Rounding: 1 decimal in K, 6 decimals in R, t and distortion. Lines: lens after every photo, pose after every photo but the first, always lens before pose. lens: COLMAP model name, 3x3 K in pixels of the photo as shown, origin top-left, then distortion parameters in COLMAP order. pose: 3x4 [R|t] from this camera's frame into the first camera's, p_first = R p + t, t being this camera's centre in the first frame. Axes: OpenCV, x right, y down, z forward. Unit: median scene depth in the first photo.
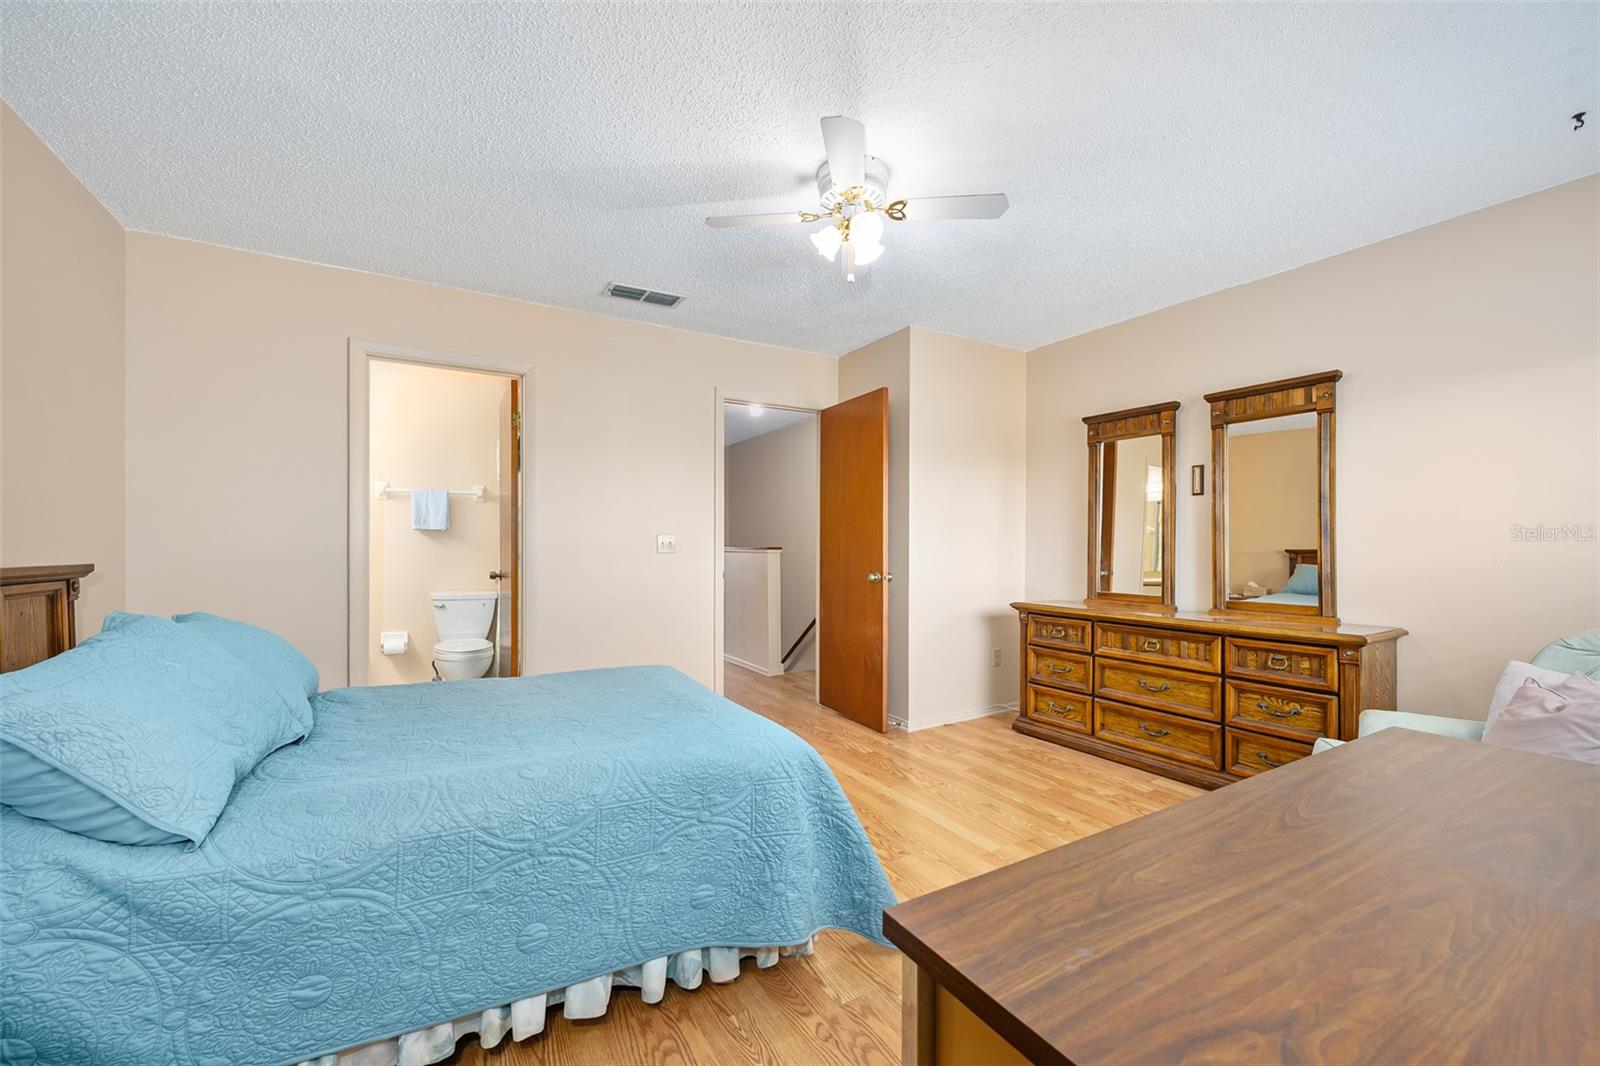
lens RADIAL K [[632.4, 0, 800.5], [0, 632.4, 534.7], [0, 0, 1]] dist [-0.006932, 0.001385]
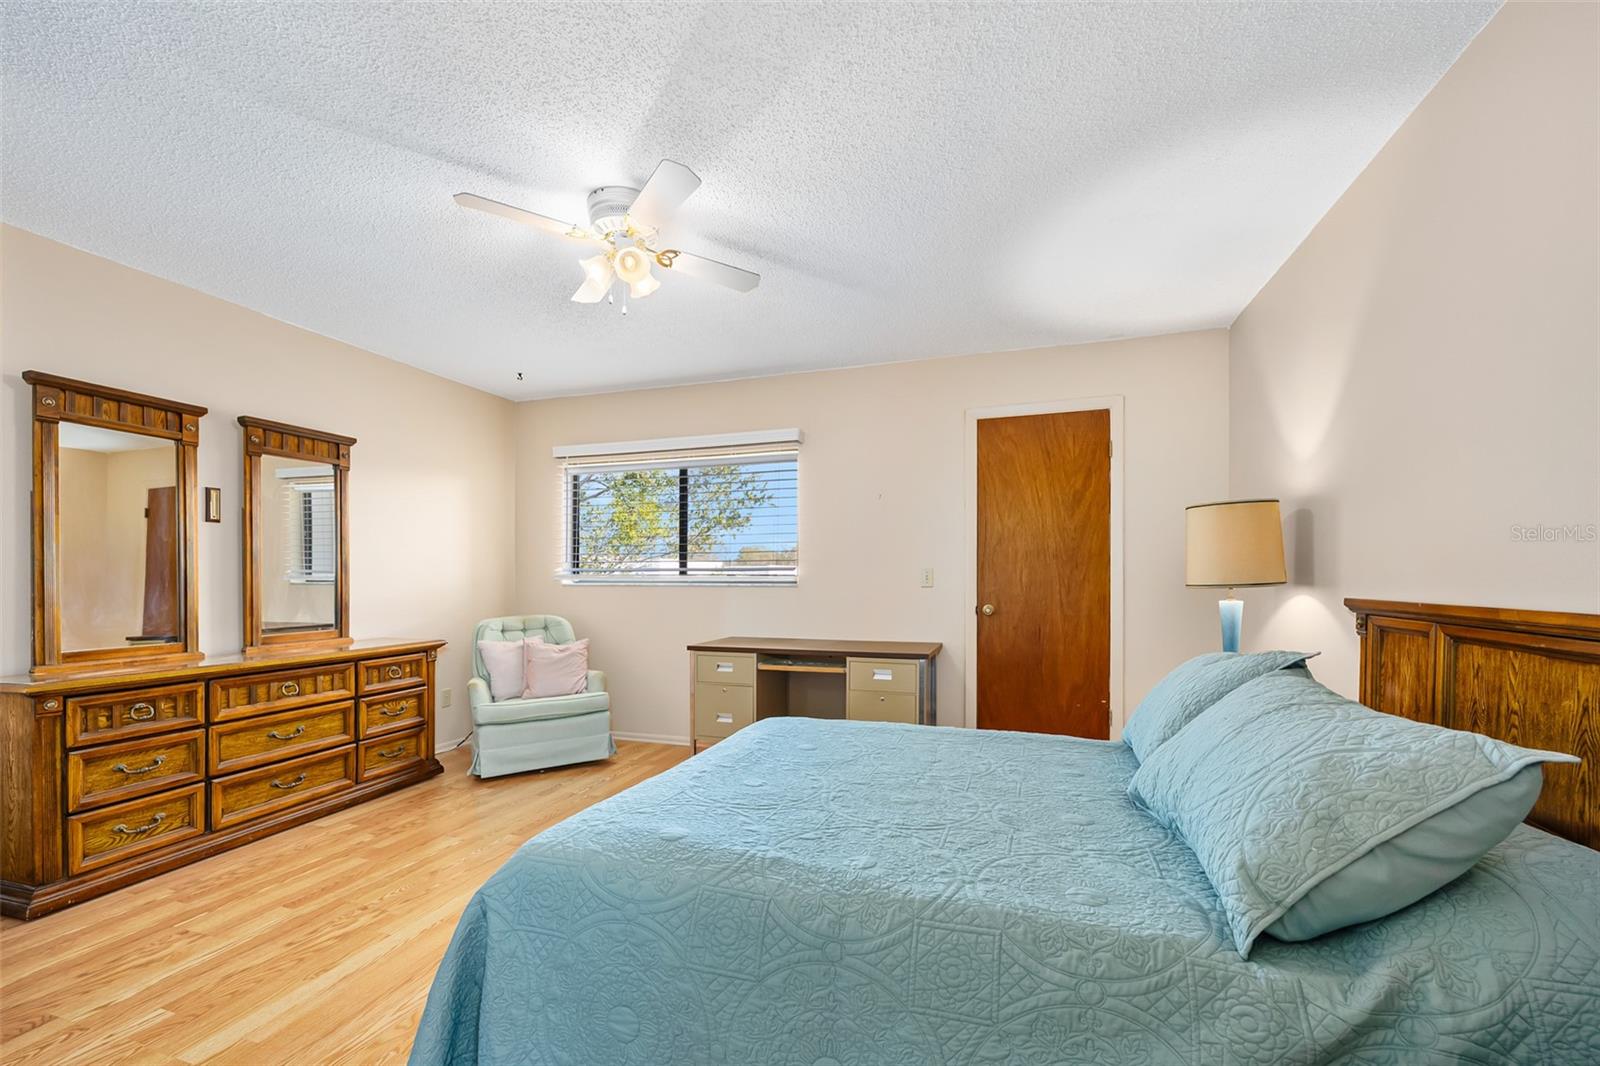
lens RADIAL K [[632.4, 0, 798.9], [0, 632.4, 585.6], [0, 0, 1]] dist [-0.006932, 0.001385]
pose [[-0.645591, -0.007508, 0.763647, -0.593241], [-0.008544, 0.999960, 0.002608, 0.016928], [-0.763636, -0.004841, -0.645629, 0.997098]]
